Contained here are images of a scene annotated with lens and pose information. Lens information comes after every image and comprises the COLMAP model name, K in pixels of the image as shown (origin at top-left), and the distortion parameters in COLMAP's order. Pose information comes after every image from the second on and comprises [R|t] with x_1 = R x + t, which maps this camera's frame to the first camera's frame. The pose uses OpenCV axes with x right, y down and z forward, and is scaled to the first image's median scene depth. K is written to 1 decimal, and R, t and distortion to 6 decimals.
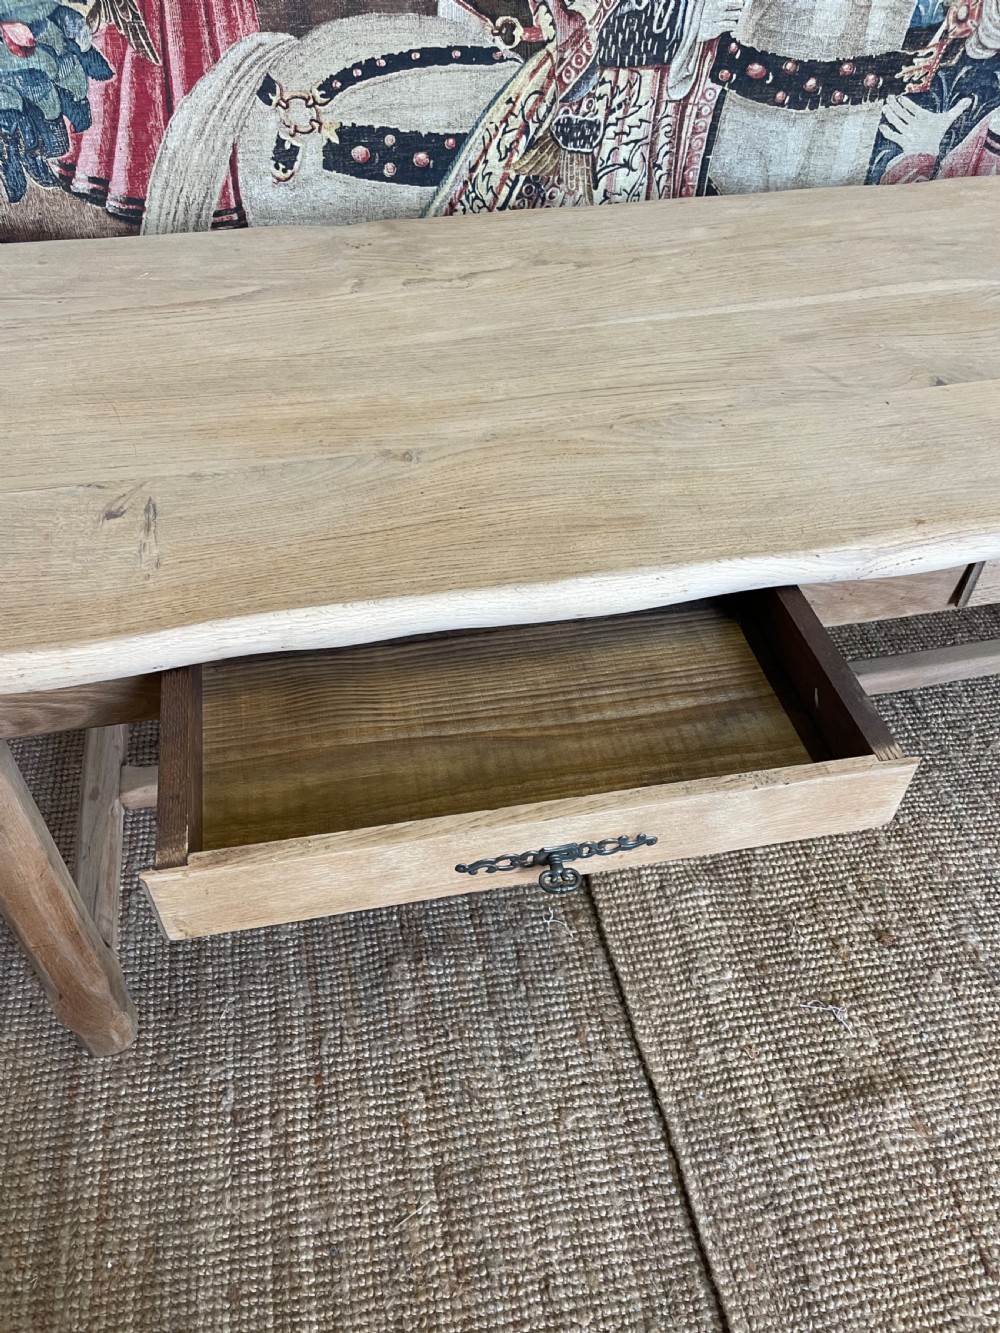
lens RADIAL K [[1011.9, 0, 490.7], [0, 1011.9, 675.7], [0, 0, 1]] dist [0.080579, -0.117685]
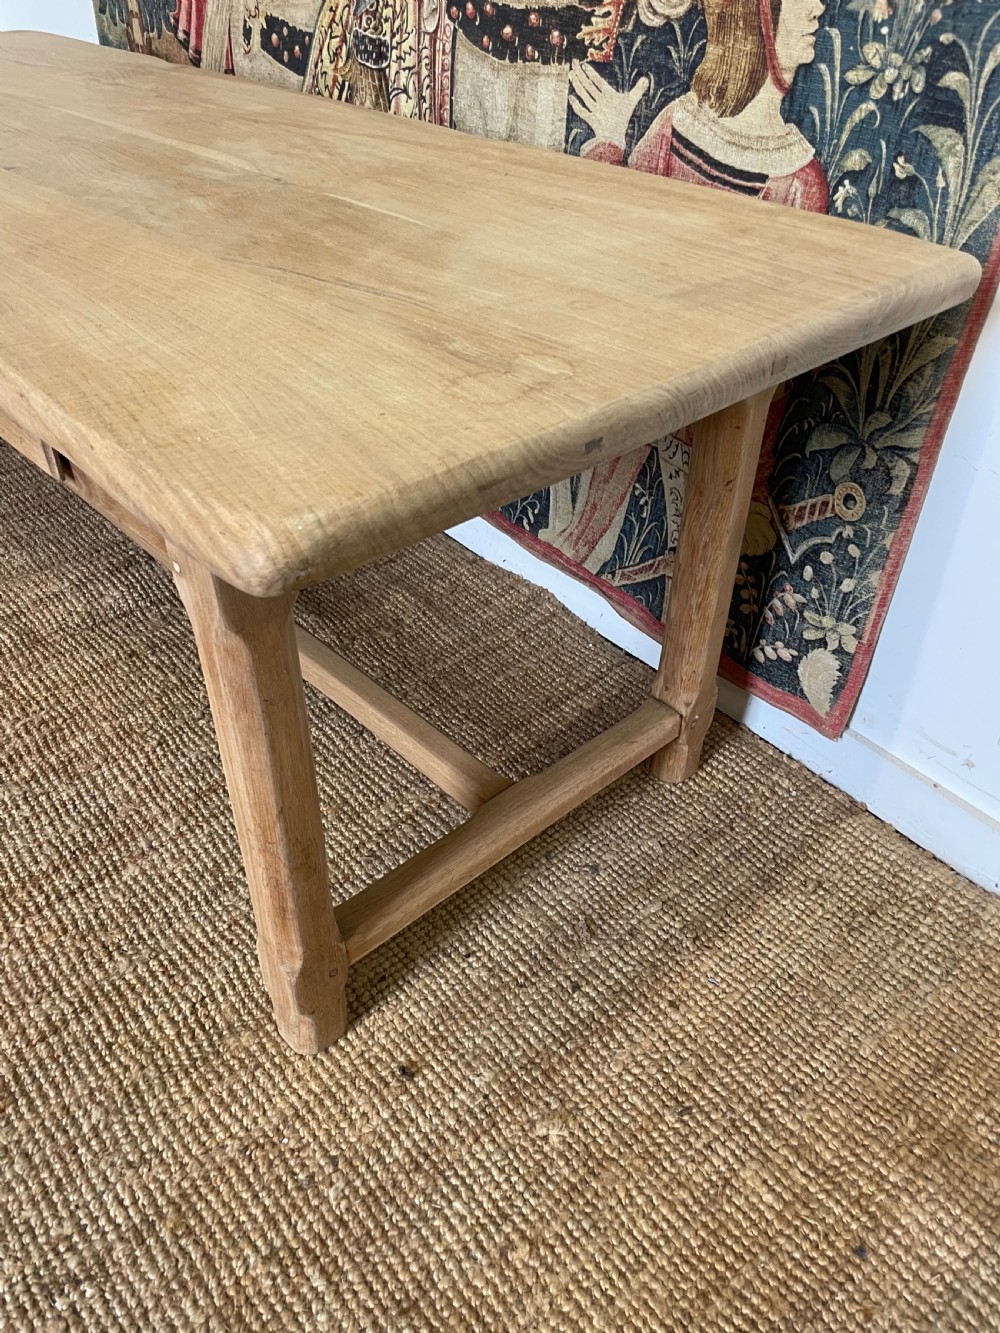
lens RADIAL K [[1011.9, 0, 489.9], [0, 1011.9, 680.0], [0, 0, 1]] dist [0.080579, -0.117685]
pose [[0.500662, 0.533317, -0.681844, 1.296377], [-0.615573, 0.773140, 0.152725, -0.260225], [0.608612, 0.343261, 0.715377, 0.538808]]
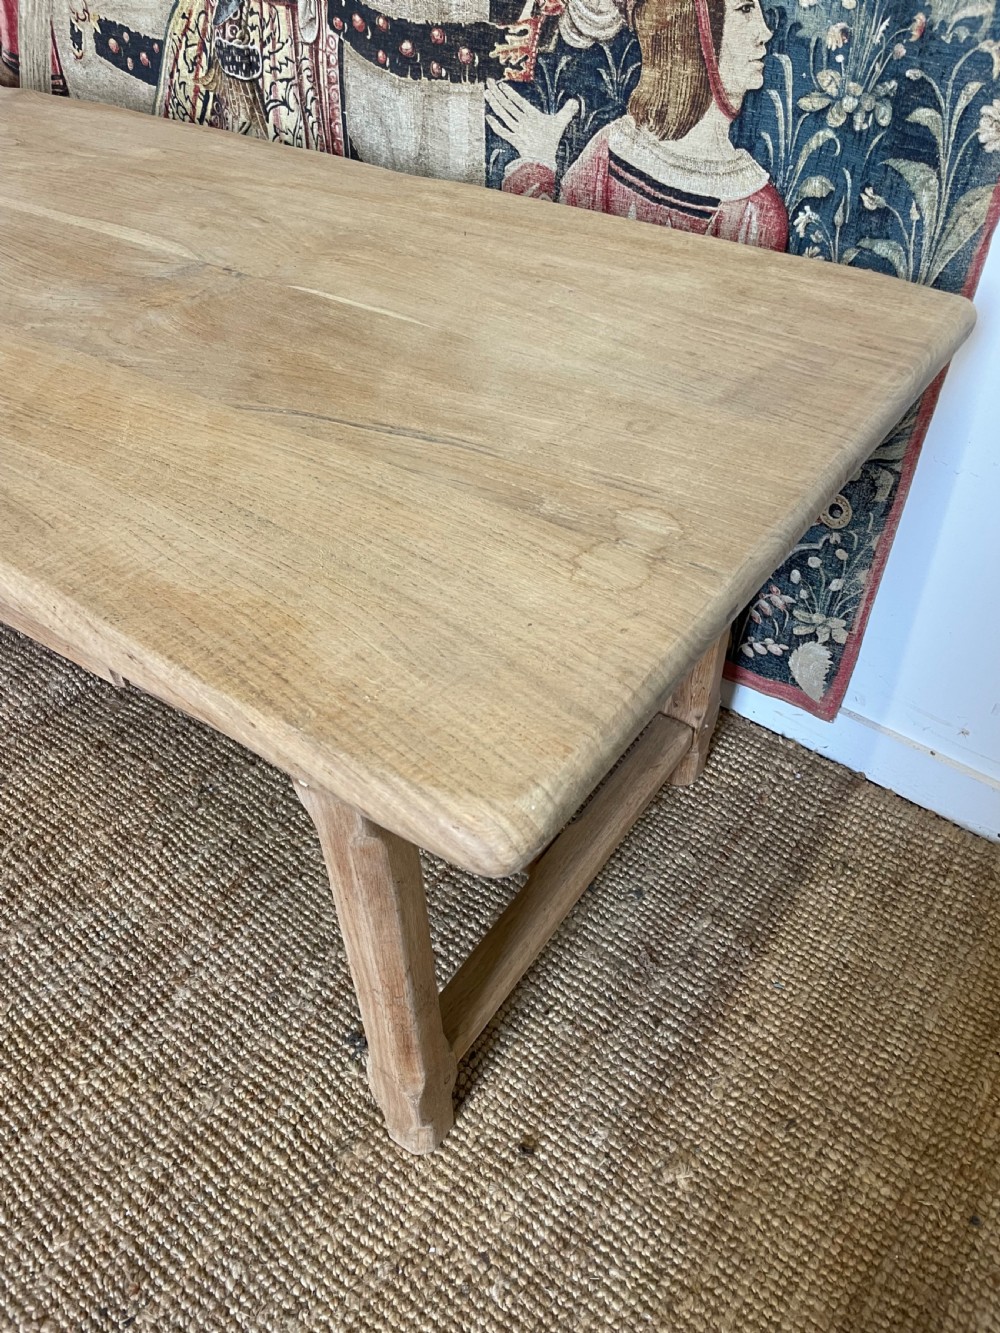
lens RADIAL K [[1011.4, 0, 496.6], [0, 1011.4, 665.9], [0, 0, 1]] dist [0.076902, -0.111751]
pose [[0.677933, 0.484011, -0.553299, 1.141690], [-0.497976, 0.856030, 0.138685, -0.291697], [0.540765, 0.181511, 0.821357, 0.427545]]
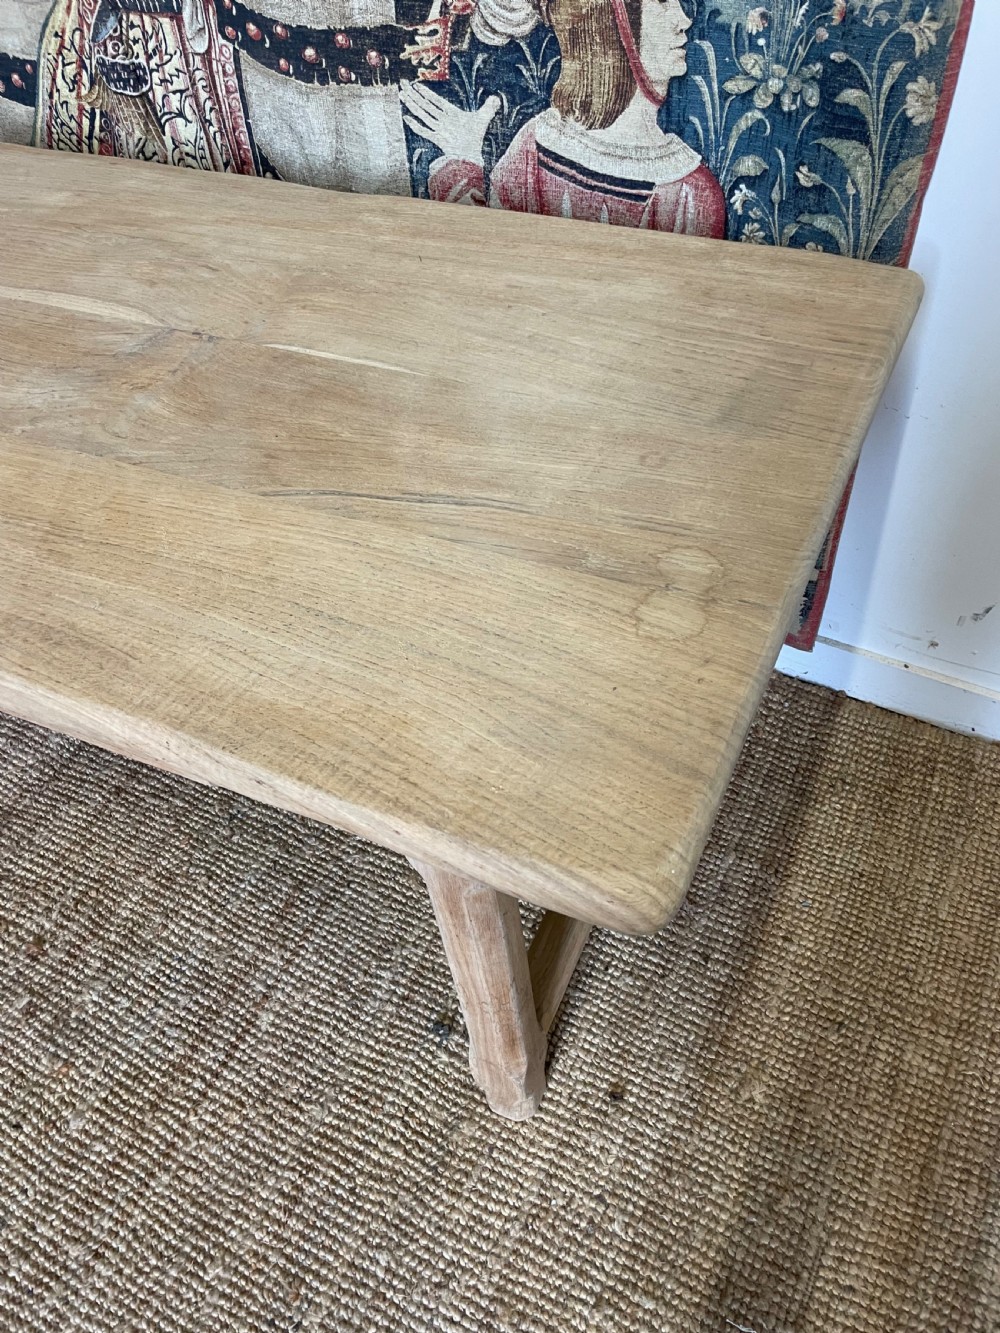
lens RADIAL K [[1011.4, 0, 506.4], [0, 1011.4, 672.4], [0, 0, 1]] dist [0.076902, -0.111751]
pose [[0.796539, 0.406550, -0.447485, 1.071318], [-0.362462, 0.913505, 0.184743, -0.330967], [0.483886, 0.015041, 0.875002, 0.344306]]
